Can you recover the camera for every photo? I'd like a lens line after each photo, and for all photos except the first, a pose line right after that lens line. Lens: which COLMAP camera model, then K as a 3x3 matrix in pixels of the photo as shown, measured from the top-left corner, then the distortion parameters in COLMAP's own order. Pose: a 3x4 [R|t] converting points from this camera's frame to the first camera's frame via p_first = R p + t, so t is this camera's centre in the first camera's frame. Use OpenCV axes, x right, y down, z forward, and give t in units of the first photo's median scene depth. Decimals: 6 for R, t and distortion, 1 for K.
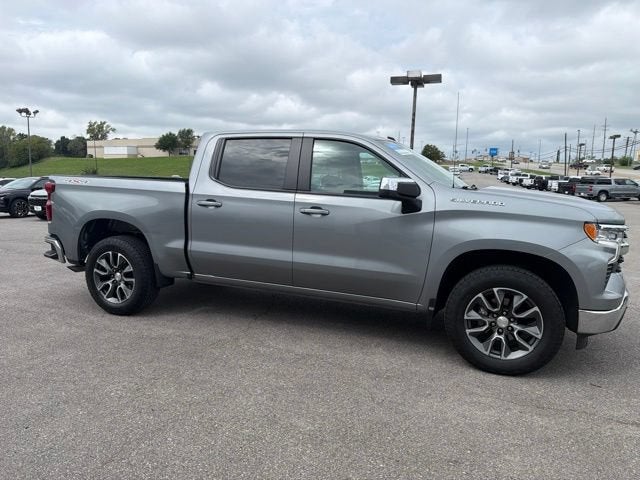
lens RADIAL K [[453.9, 0, 316.1], [0, 453.9, 238.5], [0, 0, 1]] dist [0.045918, -0.055682]
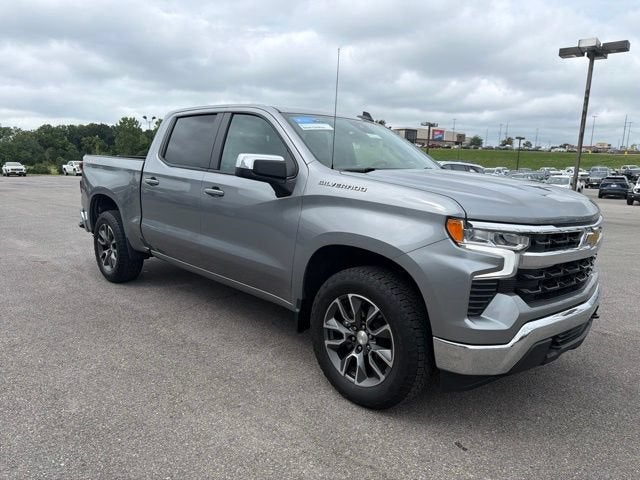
lens RADIAL K [[454.5, 0, 322.4], [0, 454.5, 243.9], [0, 0, 1]] dist [0.046573, -0.059378]
pose [[0.919518, 0.079753, -0.384871, 0.493110], [-0.067780, 0.996703, 0.044600, -0.008405], [0.387159, -0.014924, 0.921892, 0.193133]]
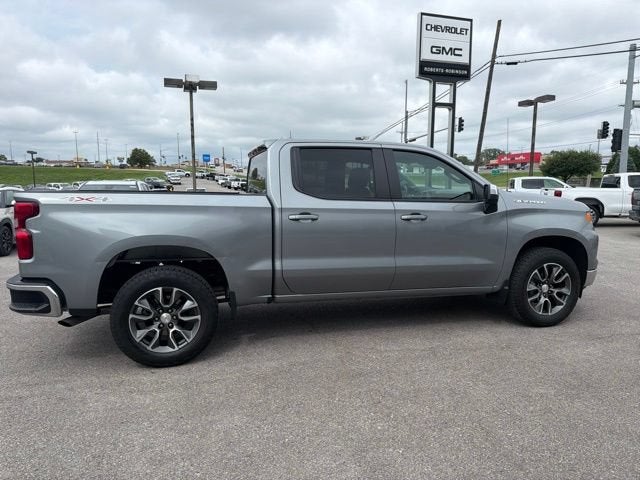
lens RADIAL K [[454.9, 0, 322.2], [0, 454.9, 241.5], [0, 0, 1]] dist [0.042227, -0.054552]
pose [[0.800578, -0.093761, 0.591847, -0.723221], [0.096745, 0.994950, 0.026756, -0.046053], [-0.591367, 0.035838, 0.805606, 0.219386]]
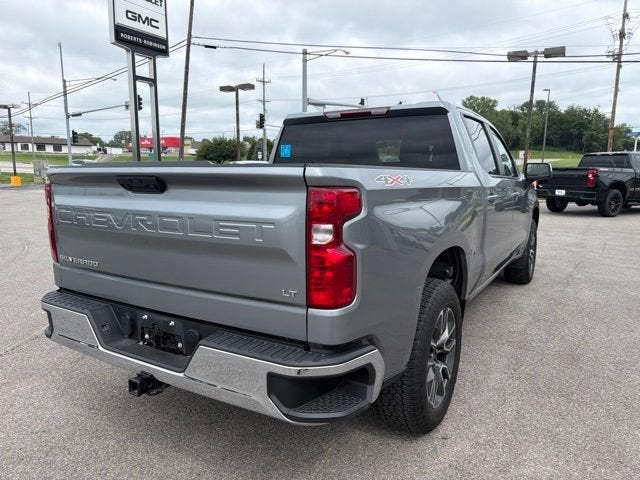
lens RADIAL K [[461.4, 0, 322.8], [0, 461.4, 240.5], [0, 0, 1]] dist [0.006751, -0.004674]
pose [[0.167847, -0.169870, 0.971067, -1.028419], [0.134368, 0.979791, 0.148171, -0.154811], [-0.976613, 0.105610, 0.187280, 1.088315]]
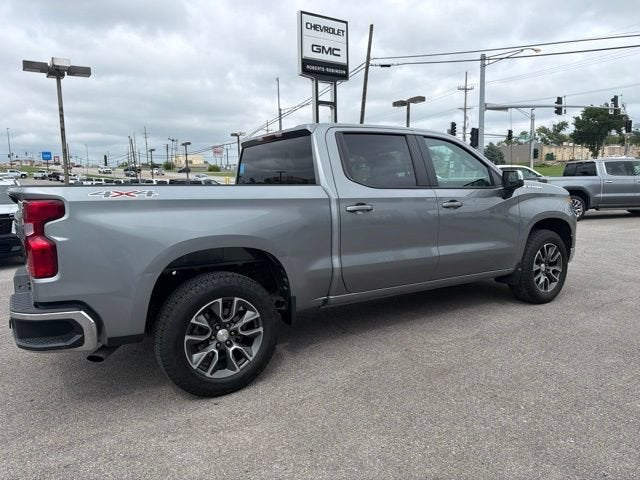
lens RADIAL K [[455.5, 0, 321.6], [0, 455.5, 237.2], [0, 0, 1]] dist [0.040311, -0.051938]
pose [[0.587224, -0.130551, 0.798827, -0.918422], [0.142140, 0.988203, 0.057012, -0.077544], [-0.796846, 0.080067, 0.598853, 0.525033]]
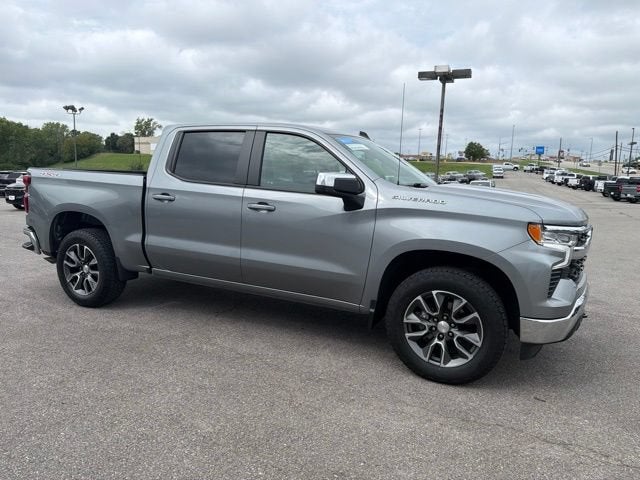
lens RADIAL K [[454.9, 0, 322.2], [0, 454.9, 241.5], [0, 0, 1]] dist [0.042227, -0.054552]
pose [[0.996871, 0.021600, -0.076035, 0.175892], [-0.020735, 0.999711, 0.012141, -0.000392], [0.076275, -0.010527, 0.997031, 0.033693]]
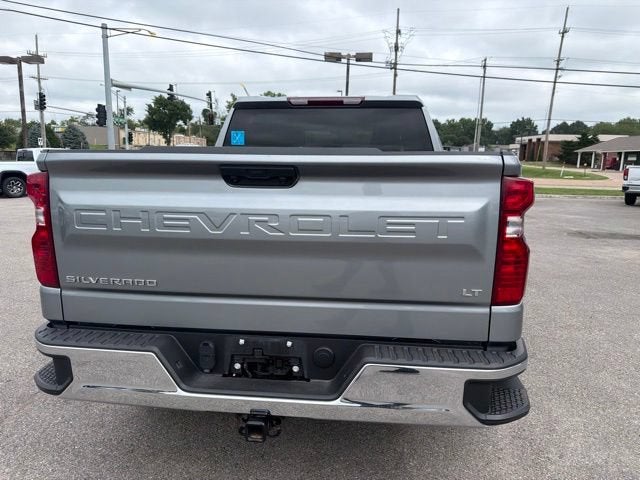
lens RADIAL K [[458.0, 0, 323.9], [0, 458.0, 241.0], [0, 0, 1]] dist [0.042754, -0.047505]
pose [[-0.256874, -0.184510, 0.948668, -0.970279], [0.113466, 0.969060, 0.219199, -0.187912], [-0.959761, 0.163948, -0.227991, 1.374640]]
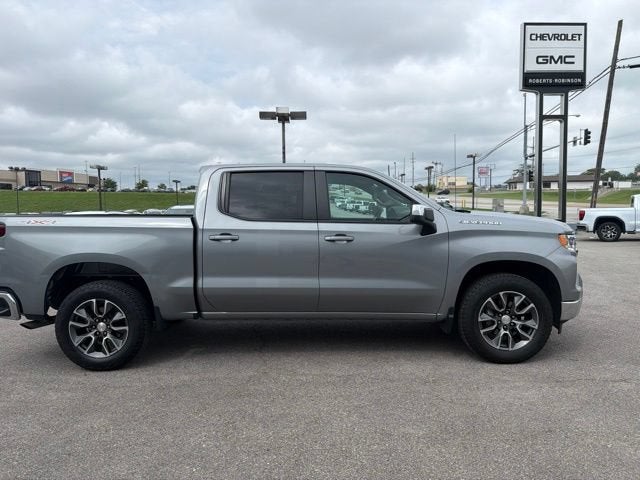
lens RADIAL K [[455.4, 0, 322.7], [0, 455.4, 234.7], [0, 0, 1]] dist [0.030054, -0.034208]
pose [[0.933478, -0.054133, 0.354524, -0.364767], [0.080114, 0.995038, -0.059009, -0.007997], [-0.349571, 0.083486, 0.933183, 0.009836]]
